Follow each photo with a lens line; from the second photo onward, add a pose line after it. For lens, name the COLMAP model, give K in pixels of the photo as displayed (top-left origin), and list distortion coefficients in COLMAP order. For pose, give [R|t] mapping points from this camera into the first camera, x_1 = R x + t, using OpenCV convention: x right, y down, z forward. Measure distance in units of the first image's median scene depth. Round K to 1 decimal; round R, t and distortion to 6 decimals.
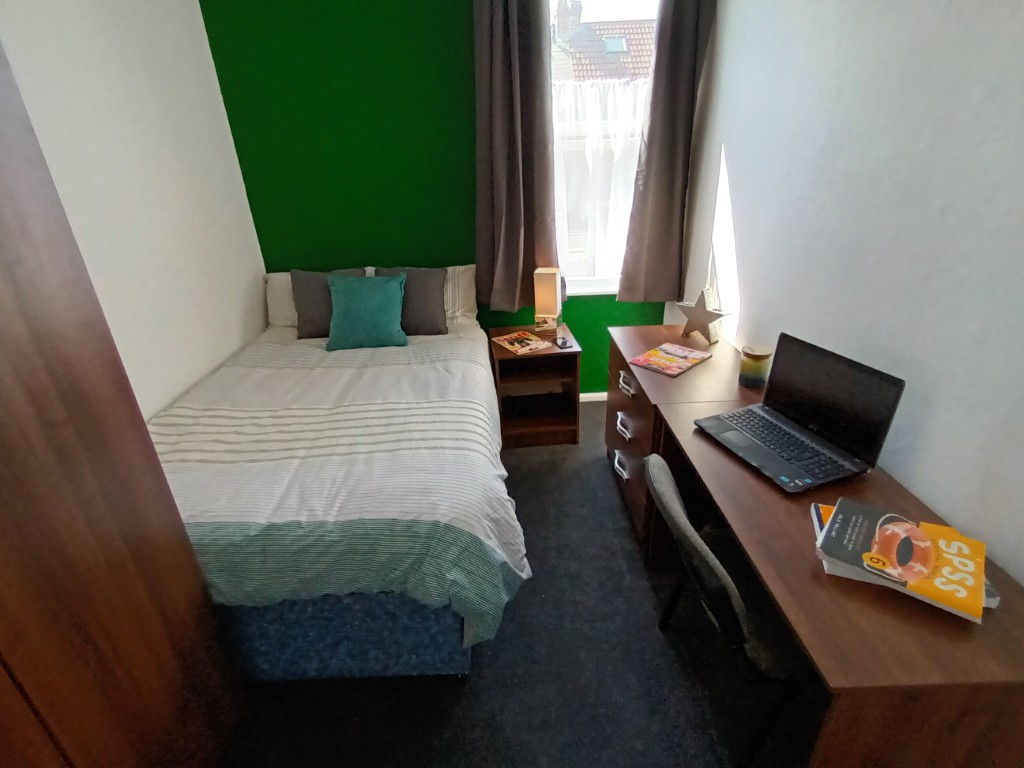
lens RADIAL K [[503.4, 0, 509.3], [0, 503.4, 384.4], [0, 0, 1]] dist [0.002728, 0.002265]
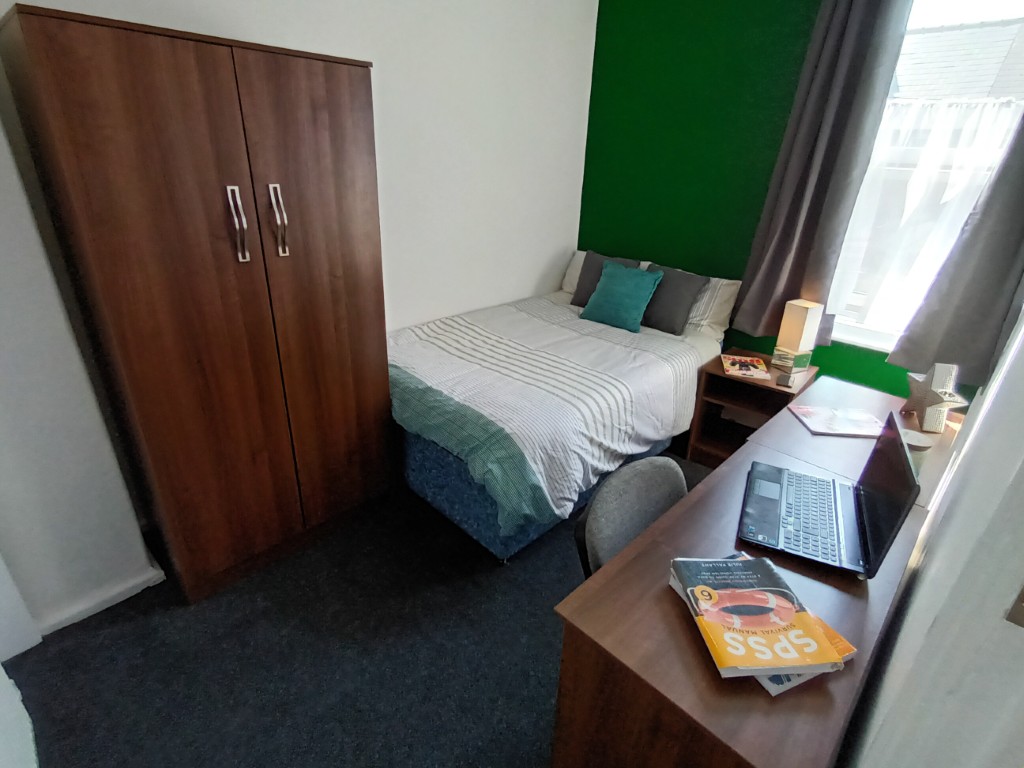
lens RADIAL K [[503.4, 0, 510.5], [0, 503.4, 384.2], [0, 0, 1]] dist [0.002728, 0.002265]
pose [[0.698133, 0.358071, -0.619996, 0.491085], [-0.362662, 0.923501, 0.124989, -0.013725], [0.617322, 0.137590, 0.774586, -0.047214]]
